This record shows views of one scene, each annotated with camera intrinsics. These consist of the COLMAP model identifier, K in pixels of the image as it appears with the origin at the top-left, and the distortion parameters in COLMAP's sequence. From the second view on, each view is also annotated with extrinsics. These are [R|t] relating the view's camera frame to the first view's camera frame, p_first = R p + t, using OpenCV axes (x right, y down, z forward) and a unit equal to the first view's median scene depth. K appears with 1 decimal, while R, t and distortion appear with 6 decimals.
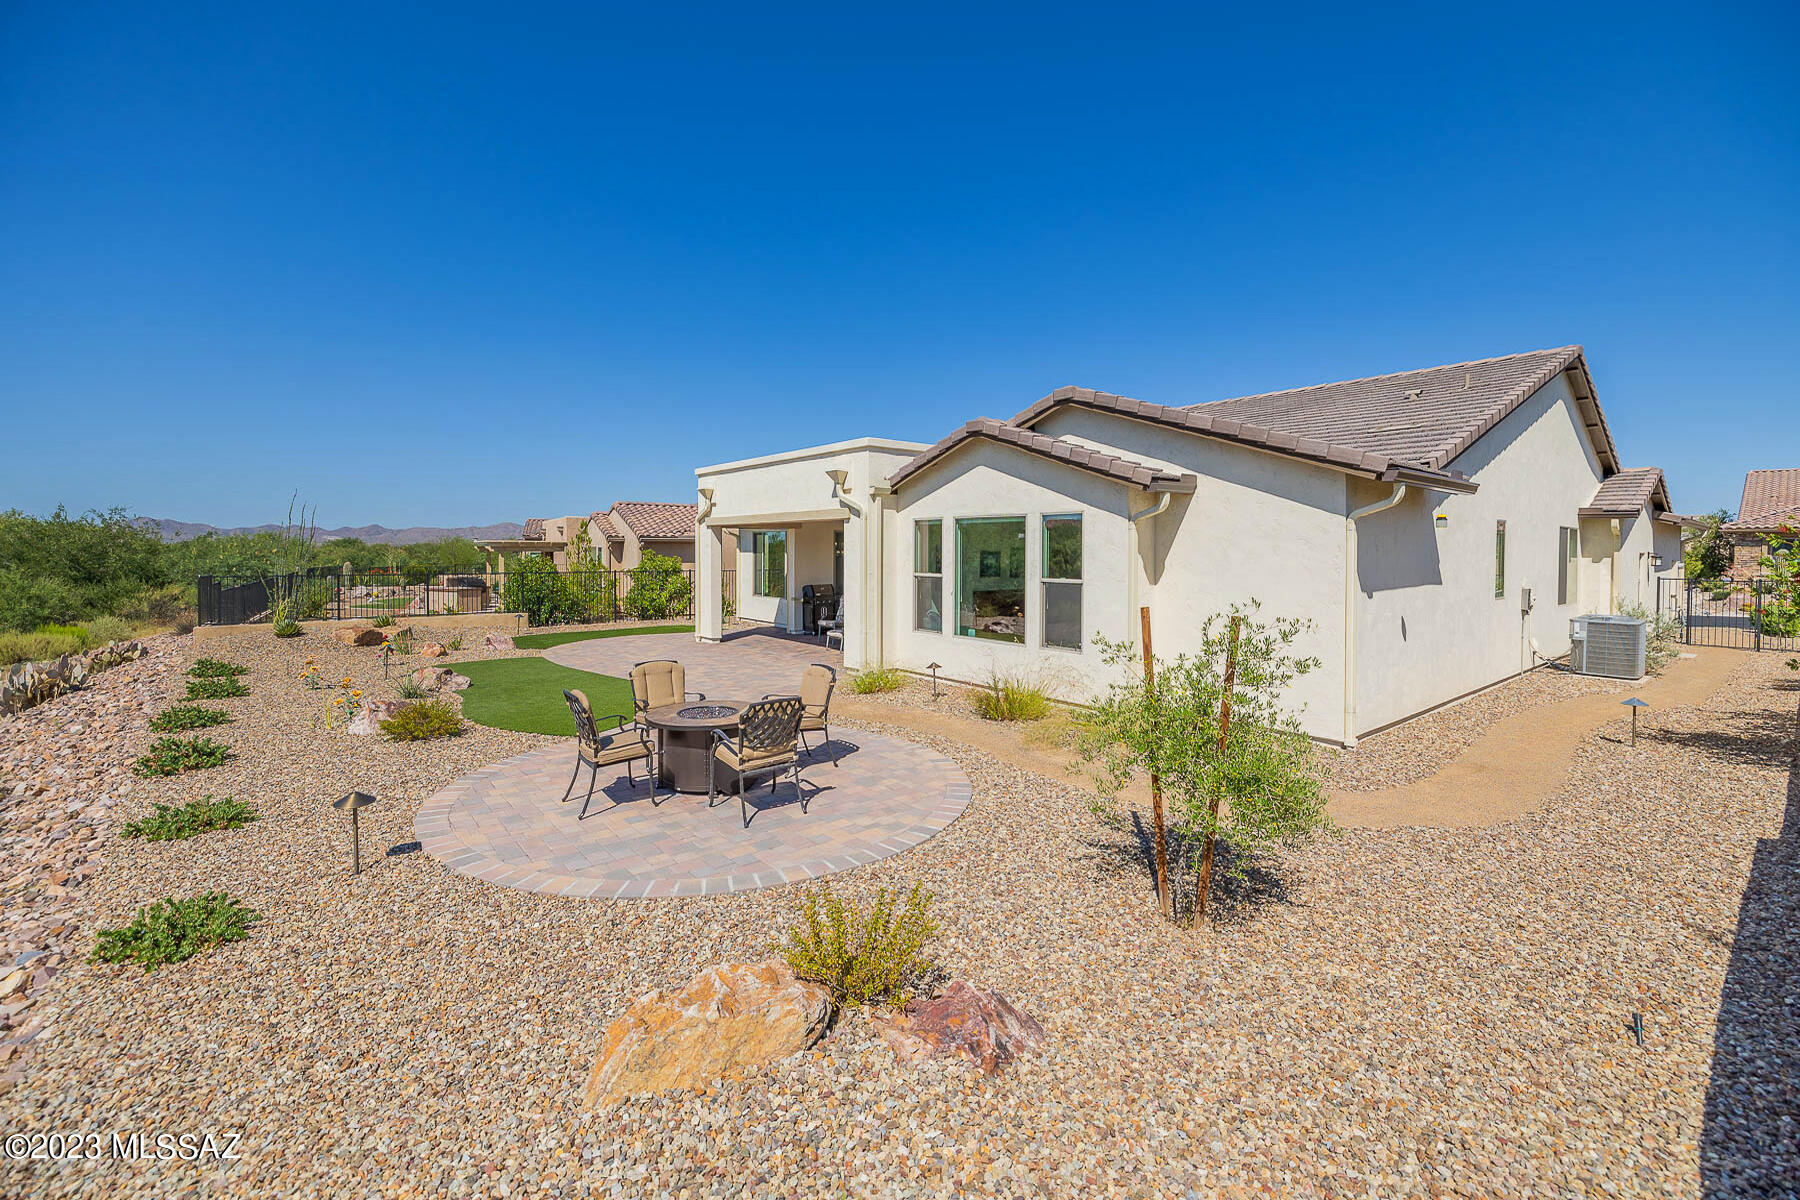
lens RADIAL K [[717.0, 0, 870.9], [0, 717.0, 559.4], [0, 0, 1]] dist [-0.002768, 0.000250]
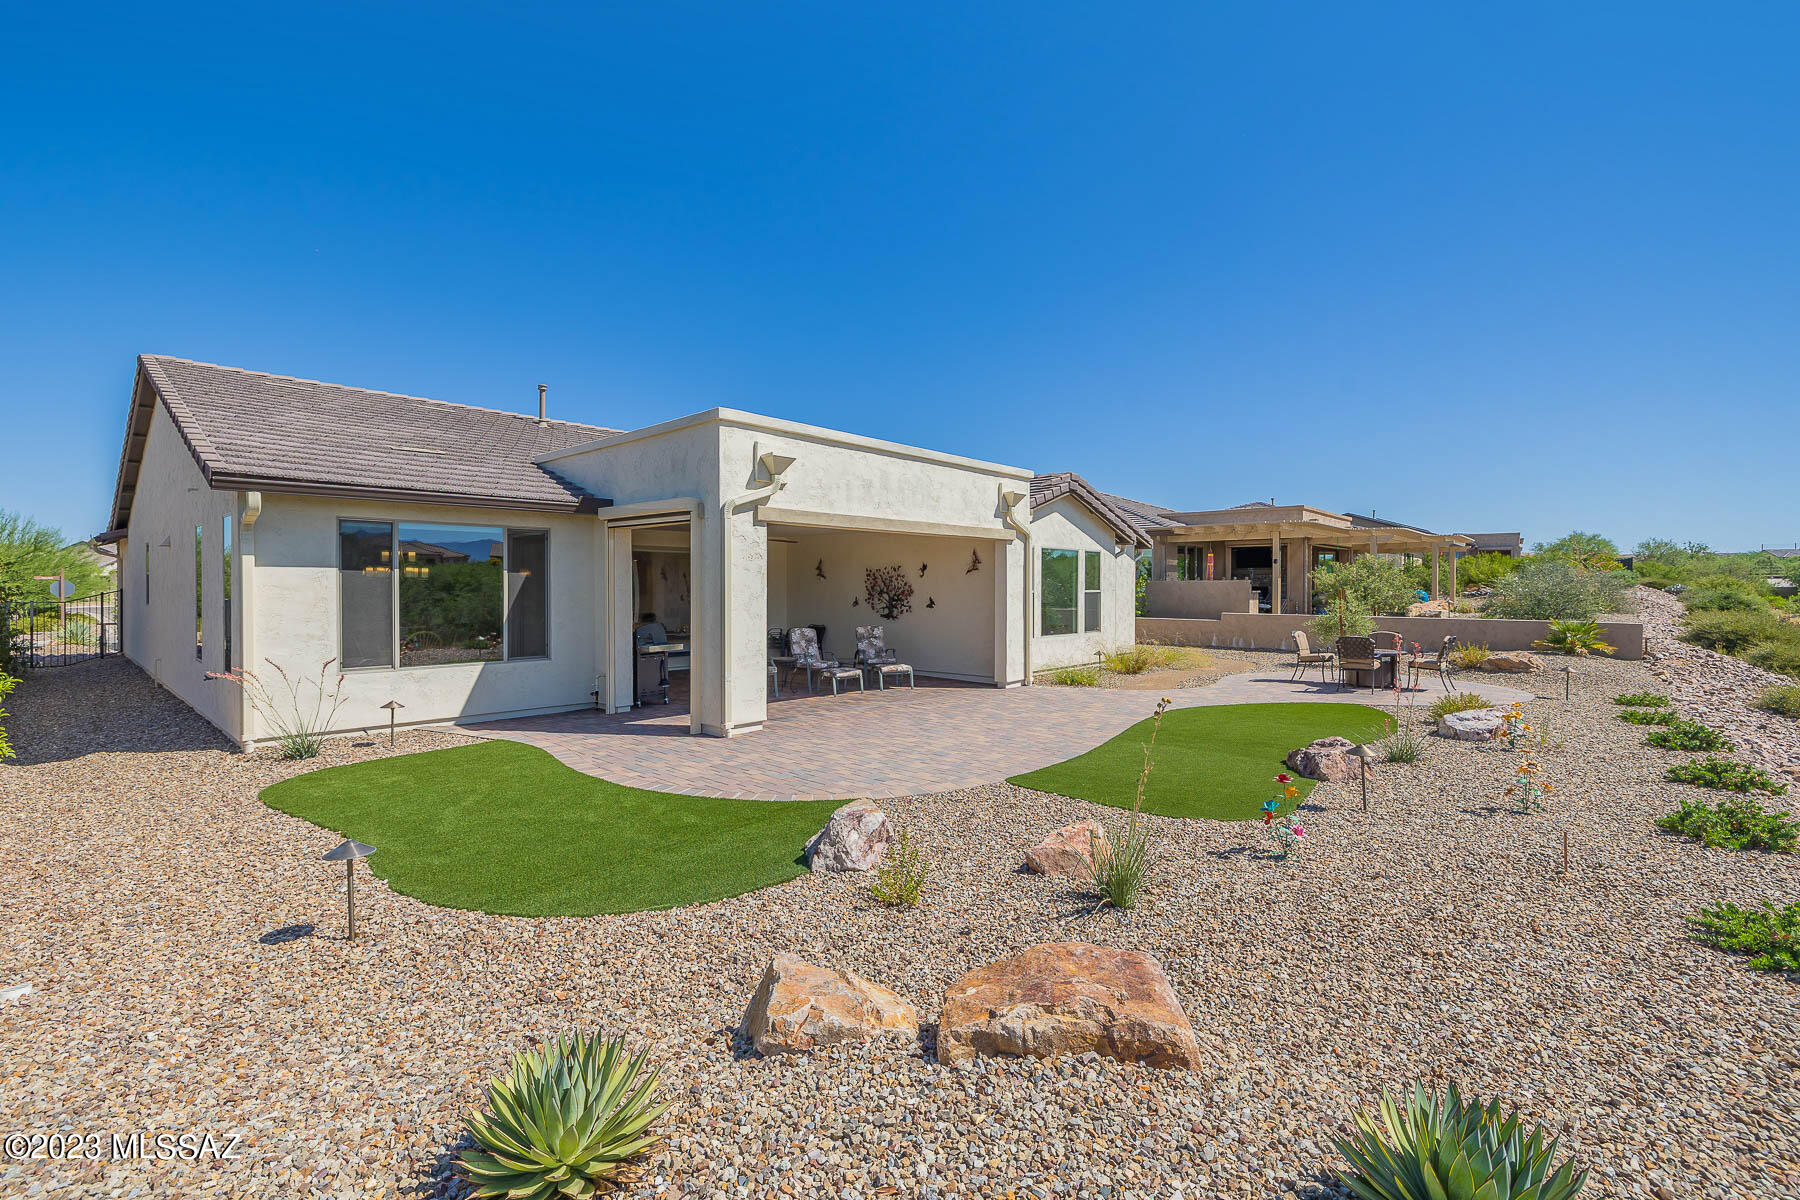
lens RADIAL K [[778.8, 0, 899.7], [0, 778.8, 595.3], [0, 0, 1]] dist [-0.001224, 0.000118]
pose [[-0.135450, -0.014893, 0.990672, -3.303527], [0.009726, 0.999819, 0.016361, 0.009780], [-0.990736, 0.011851, -0.135281, 3.797557]]
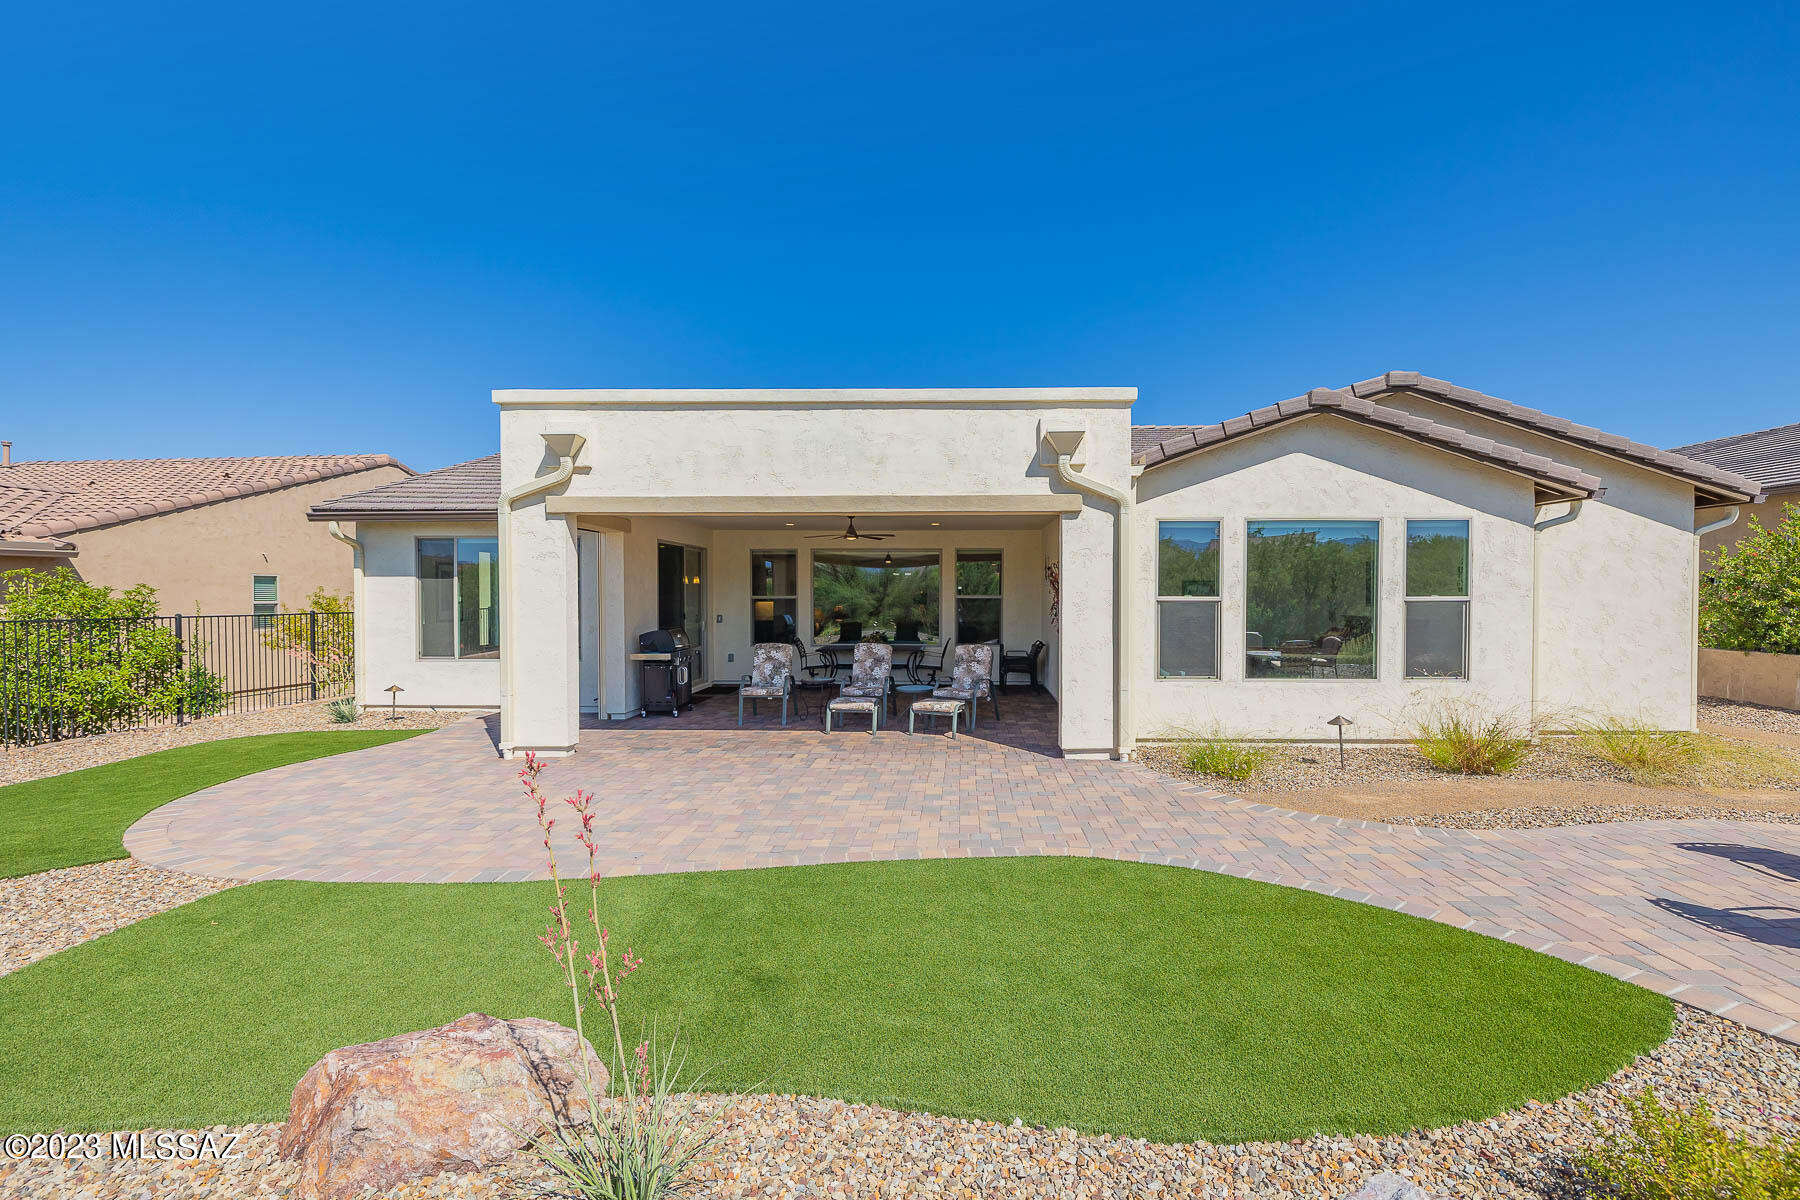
lens RADIAL K [[778.8, 0, 850.6], [0, 778.8, 593.9], [0, 0, 1]] dist [-0.001224, 0.000118]
pose [[0.654505, -0.004637, 0.756043, -1.945987], [0.011784, 0.999922, -0.004069, 0.044791], [-0.755966, 0.011572, 0.654509, 2.022107]]
